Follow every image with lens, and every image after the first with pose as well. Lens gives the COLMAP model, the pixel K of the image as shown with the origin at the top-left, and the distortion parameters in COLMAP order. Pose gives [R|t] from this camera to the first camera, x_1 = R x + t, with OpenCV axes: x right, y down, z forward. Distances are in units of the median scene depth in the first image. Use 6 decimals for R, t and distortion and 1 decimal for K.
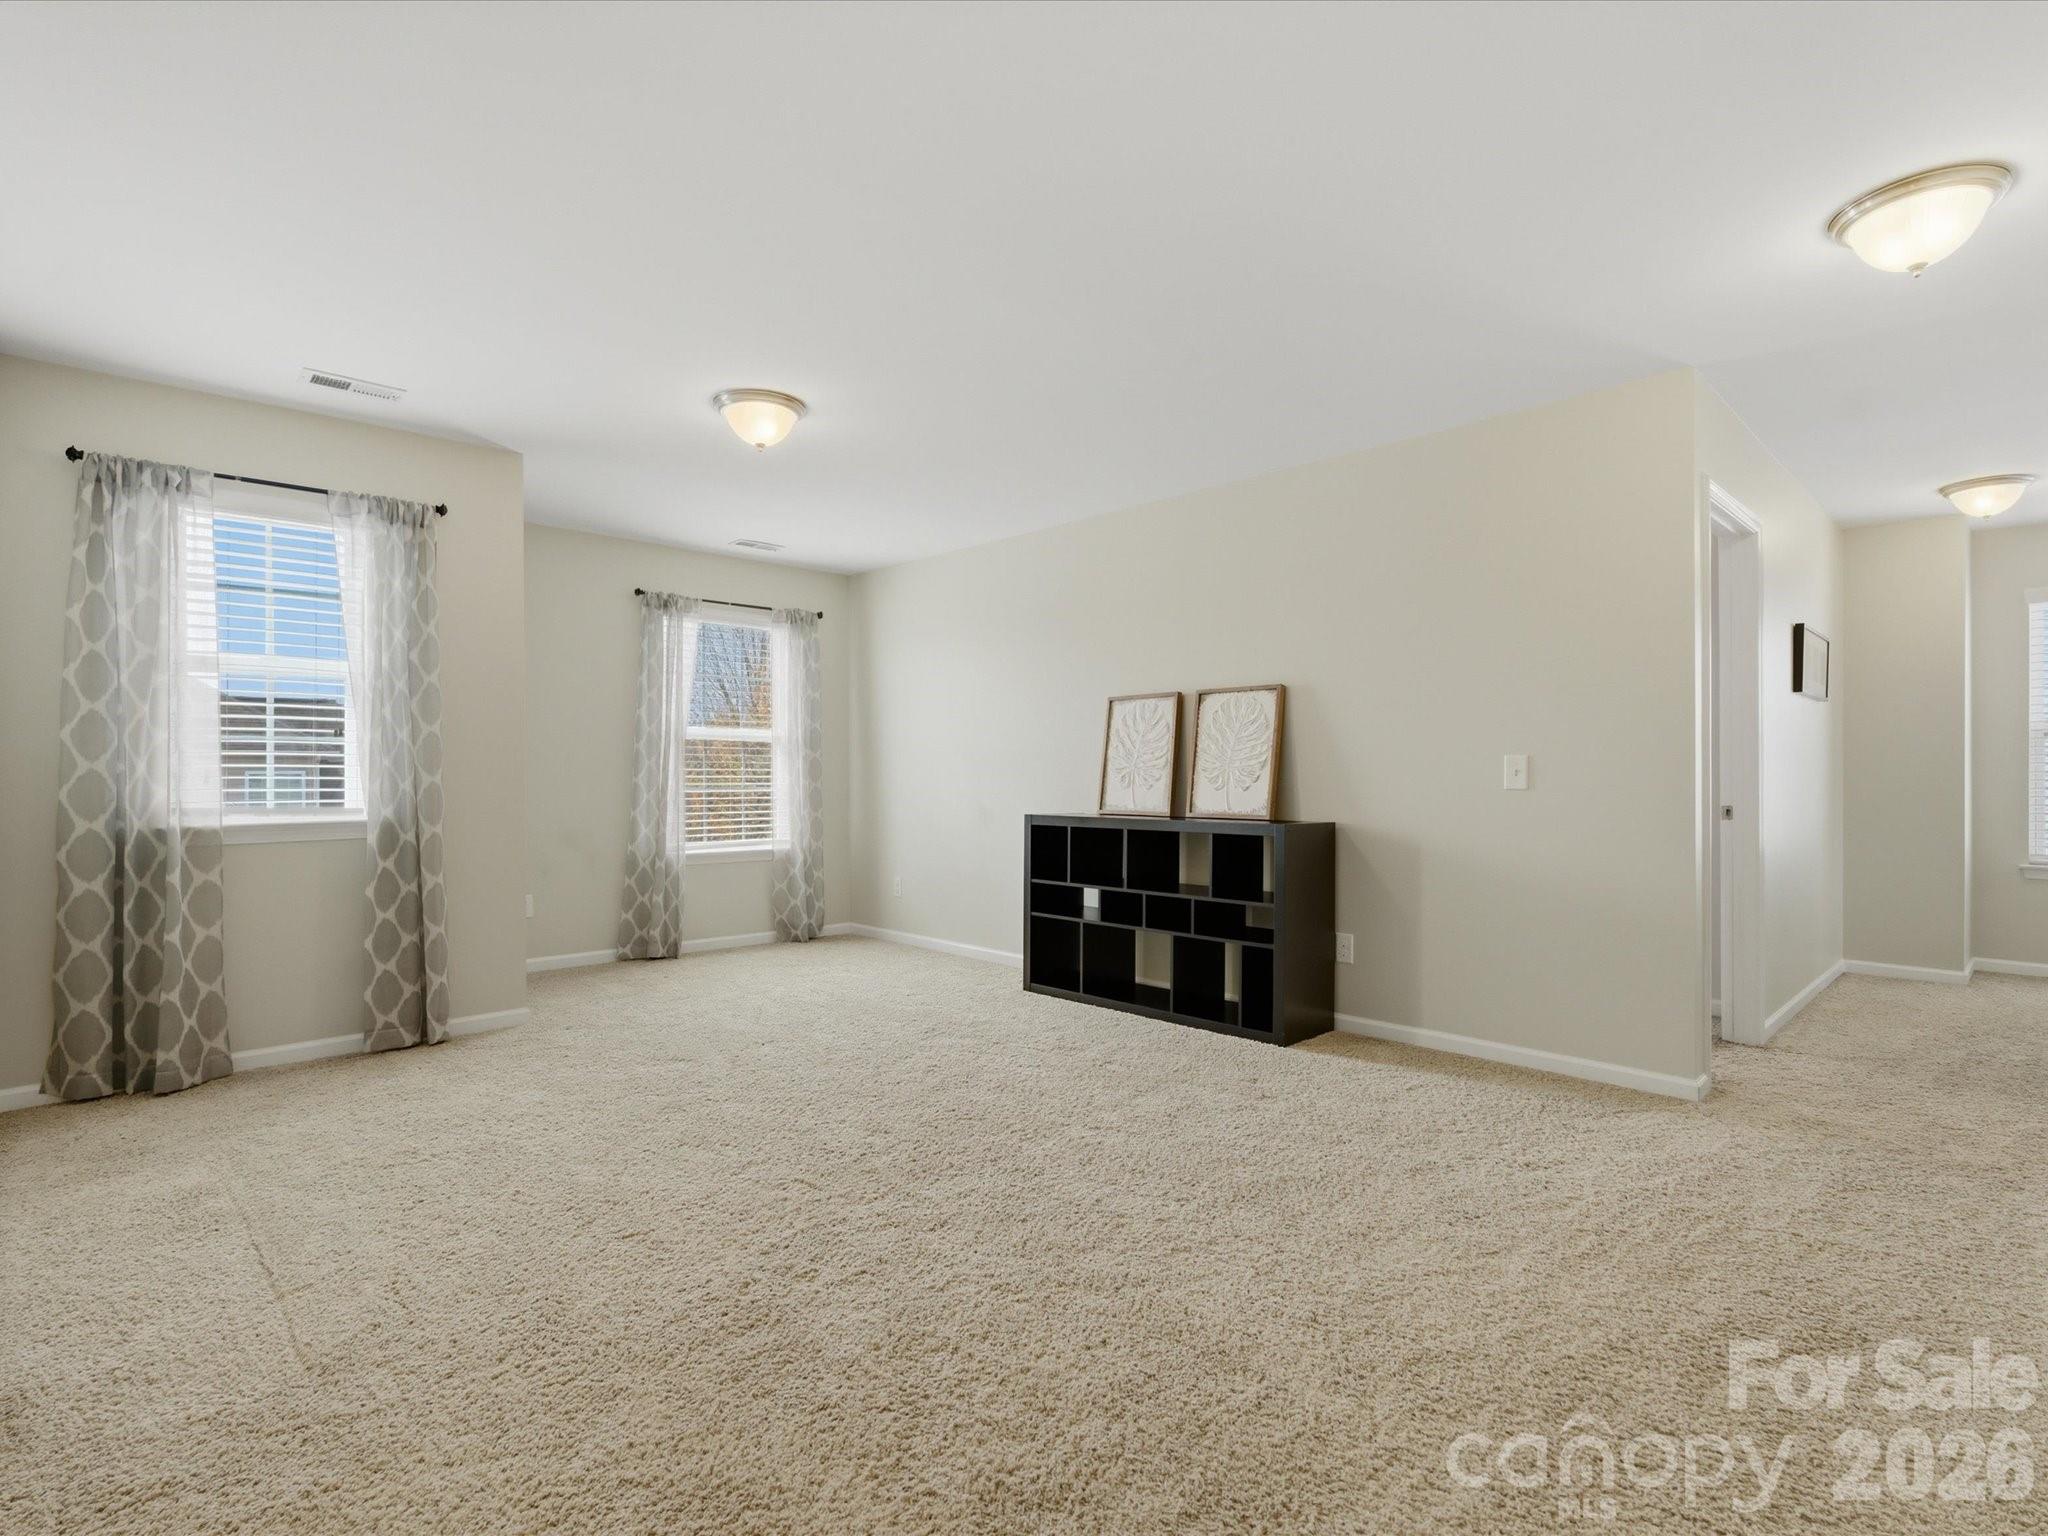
lens RADIAL K [[1013.7, 0, 1025.6], [0, 1013.7, 771.8], [0, 0, 1]] dist [-0.011353, 0.002169]
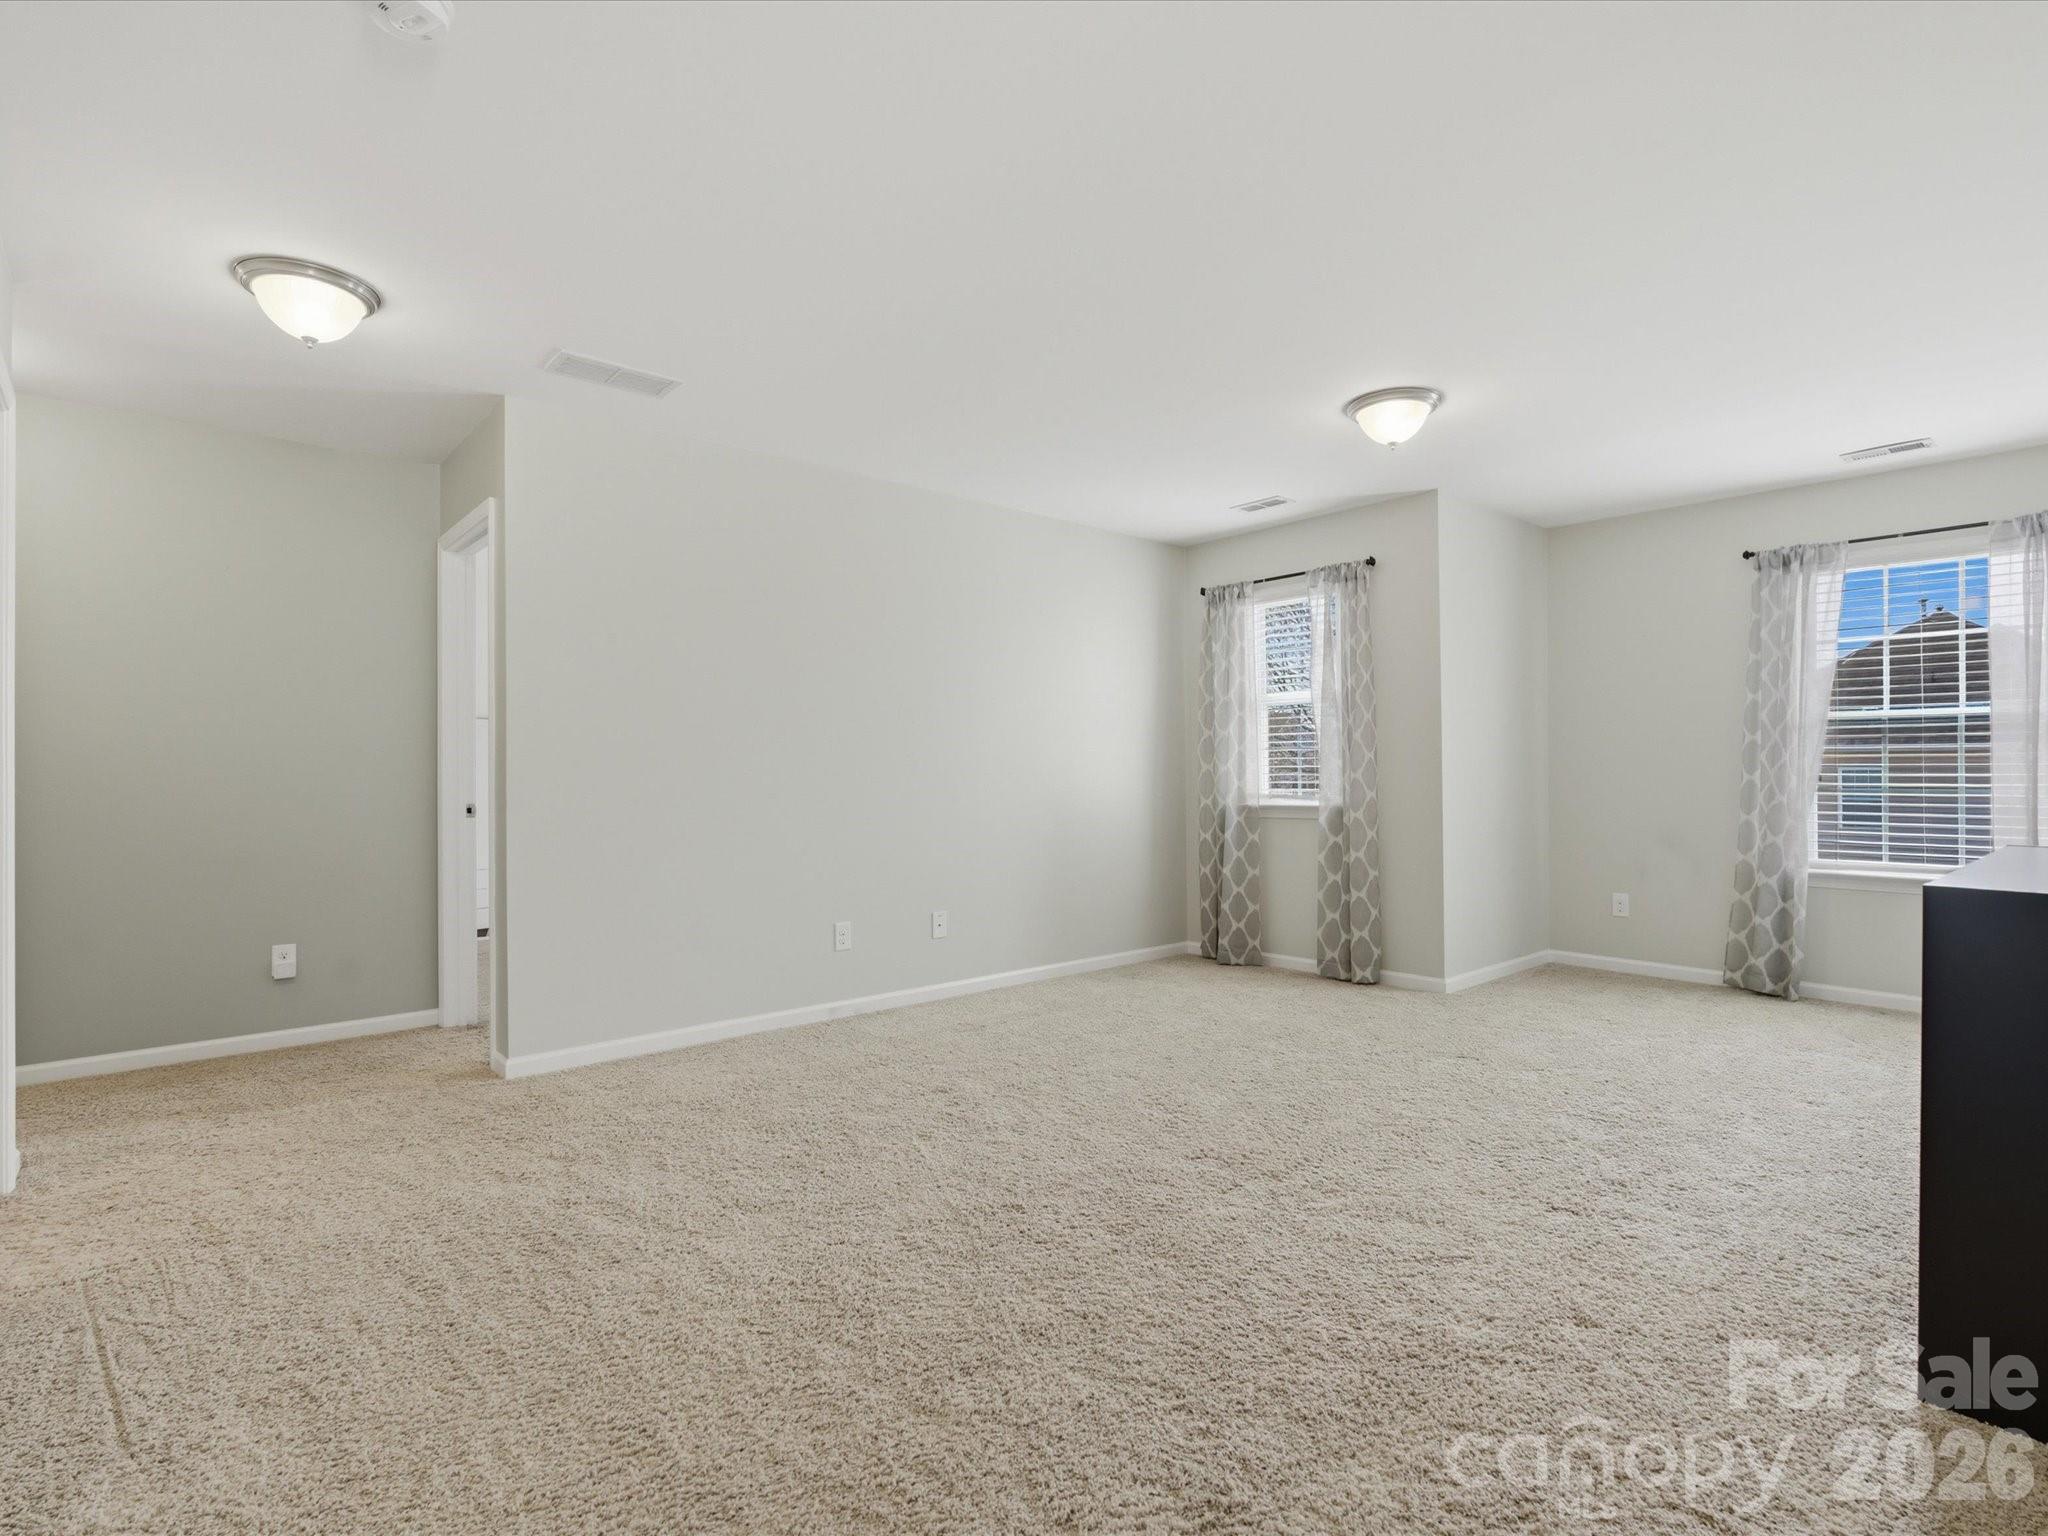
lens RADIAL K [[1013.7, 0, 1025.1], [0, 1013.7, 768.9], [0, 0, 1]] dist [-0.011353, 0.002169]
pose [[-0.040962, -0.000333, -0.999161, 0.723223], [0.005218, 0.999986, -0.000547, -0.003144], [0.999147, -0.005236, -0.040960, 0.646419]]
